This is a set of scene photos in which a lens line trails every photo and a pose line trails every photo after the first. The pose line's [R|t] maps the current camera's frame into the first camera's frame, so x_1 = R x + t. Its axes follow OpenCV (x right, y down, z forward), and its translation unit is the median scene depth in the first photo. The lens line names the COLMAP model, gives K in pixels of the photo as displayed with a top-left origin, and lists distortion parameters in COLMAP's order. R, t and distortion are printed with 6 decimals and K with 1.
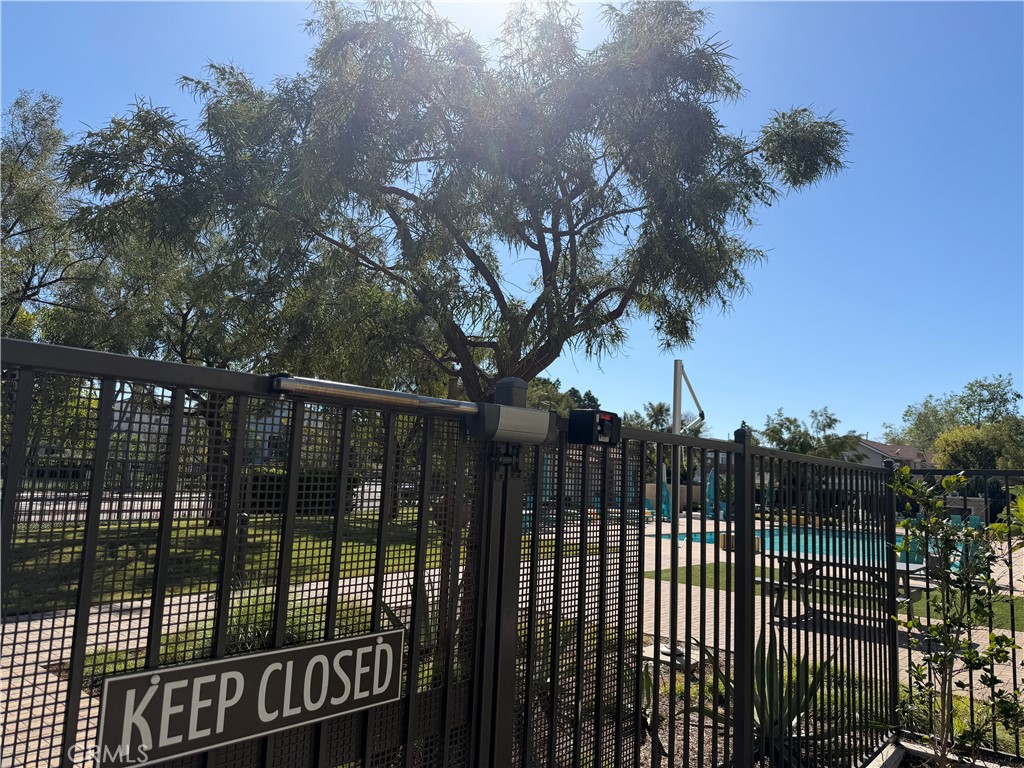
lens RADIAL K [[711.6, 0, 512.2], [0, 711.6, 385.5], [0, 0, 1]] dist [0.040392, -0.000466]
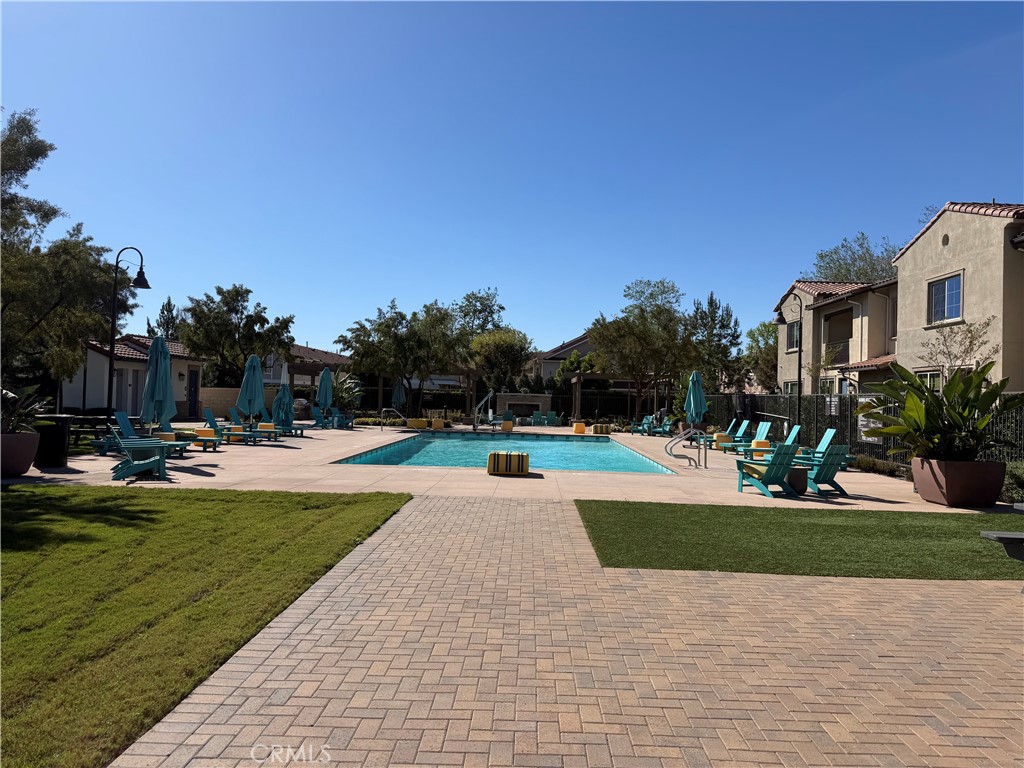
lens RADIAL K [[711.6, 0, 512.2], [0, 711.6, 385.5], [0, 0, 1]] dist [0.040392, -0.000466]
pose [[0.778898, -0.014062, 0.626993, -0.055075], [-0.071298, 0.991282, 0.110803, 0.025000], [-0.623085, -0.131007, 0.771105, 0.188399]]
